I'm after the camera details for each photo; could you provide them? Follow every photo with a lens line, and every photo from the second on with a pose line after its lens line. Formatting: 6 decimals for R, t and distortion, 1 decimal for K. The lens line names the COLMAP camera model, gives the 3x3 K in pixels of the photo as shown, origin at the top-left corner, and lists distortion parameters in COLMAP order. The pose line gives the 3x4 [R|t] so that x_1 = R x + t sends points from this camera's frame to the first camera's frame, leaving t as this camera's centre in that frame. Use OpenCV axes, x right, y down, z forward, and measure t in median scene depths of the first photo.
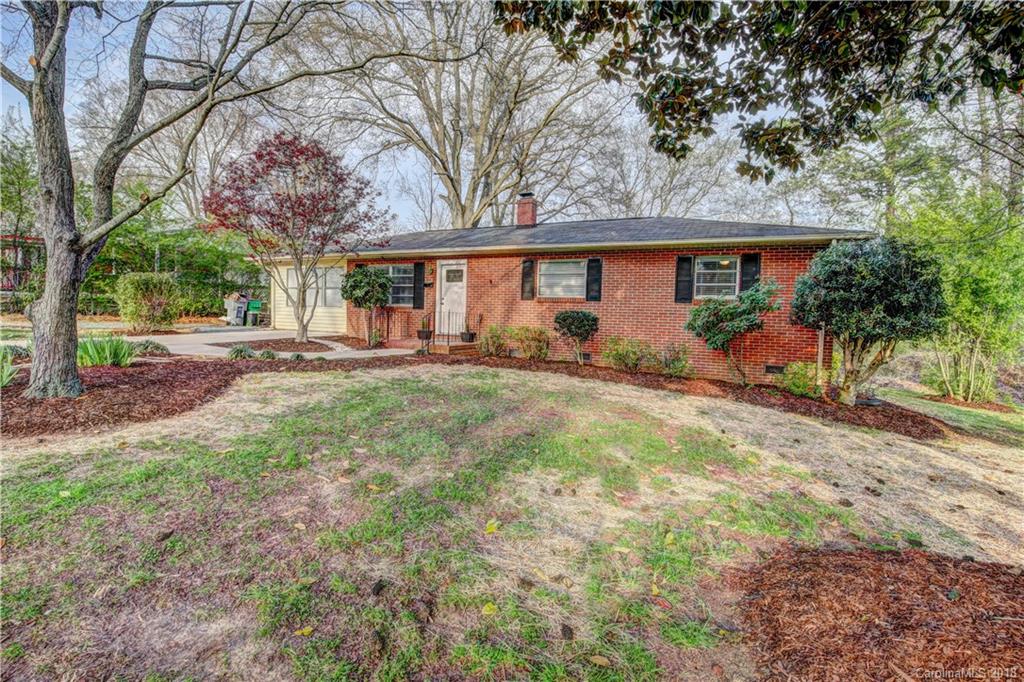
lens RADIAL K [[470.6, 0, 509.7], [0, 470.6, 338.1], [0, 0, 1]] dist [-0.048302, 0.012990]
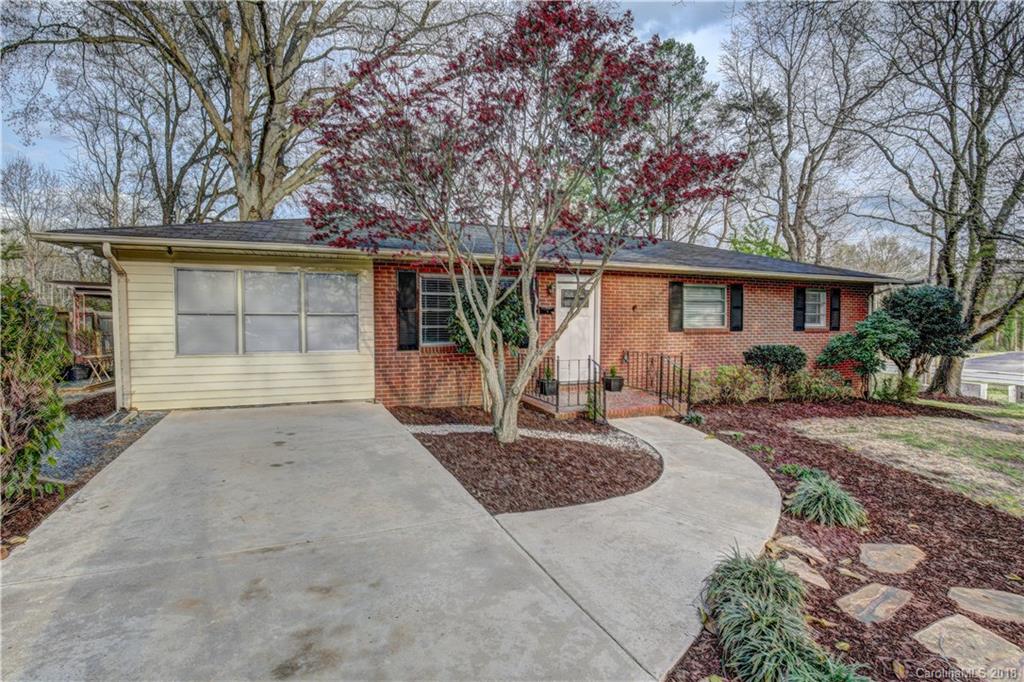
lens RADIAL K [[470.6, 0, 509.7], [0, 470.6, 338.1], [0, 0, 1]] dist [-0.048302, 0.012990]
pose [[0.700213, -0.036616, 0.712995, -0.719520], [0.065646, 0.997755, -0.013229, -0.081432], [-0.710910, 0.056069, 0.701044, 0.648330]]
